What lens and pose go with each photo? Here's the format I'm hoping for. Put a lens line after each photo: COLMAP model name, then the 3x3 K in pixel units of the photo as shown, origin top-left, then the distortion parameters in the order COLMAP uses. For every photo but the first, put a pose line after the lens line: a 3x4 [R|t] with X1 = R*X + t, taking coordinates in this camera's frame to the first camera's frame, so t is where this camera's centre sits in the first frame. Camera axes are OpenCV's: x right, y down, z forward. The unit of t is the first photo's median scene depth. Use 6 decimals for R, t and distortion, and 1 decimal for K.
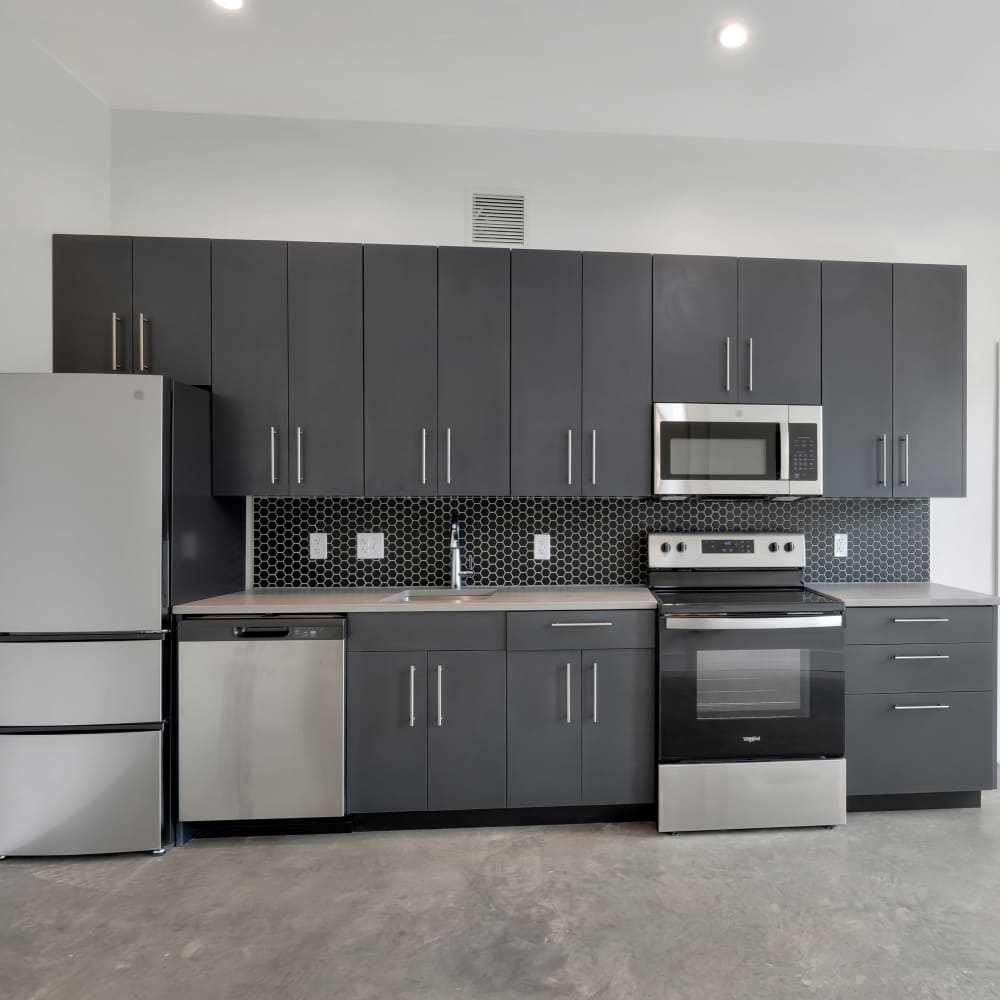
lens RADIAL K [[787.5, 0, 500.9], [0, 787.5, 504.1], [0, 0, 1]] dist [0.006229, -0.011567]
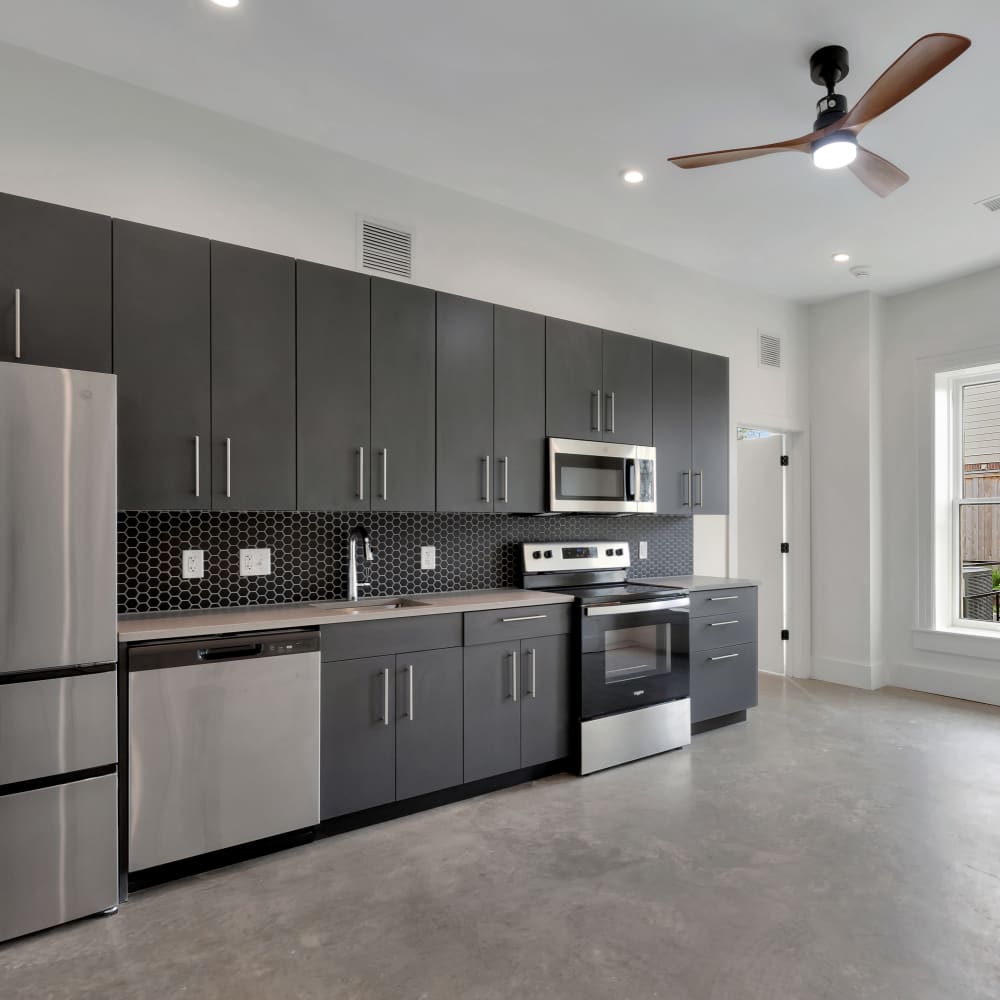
lens RADIAL K [[1053.8, 0, 496.5], [0, 1053.8, 498.0], [0, 0, 1]] dist [-0.004410, 0.000000]
pose [[0.761071, 0.012901, 0.648540, -0.906353], [-0.004069, 0.999877, -0.015115, -0.007688], [-0.648656, 0.008865, 0.761030, -0.194926]]
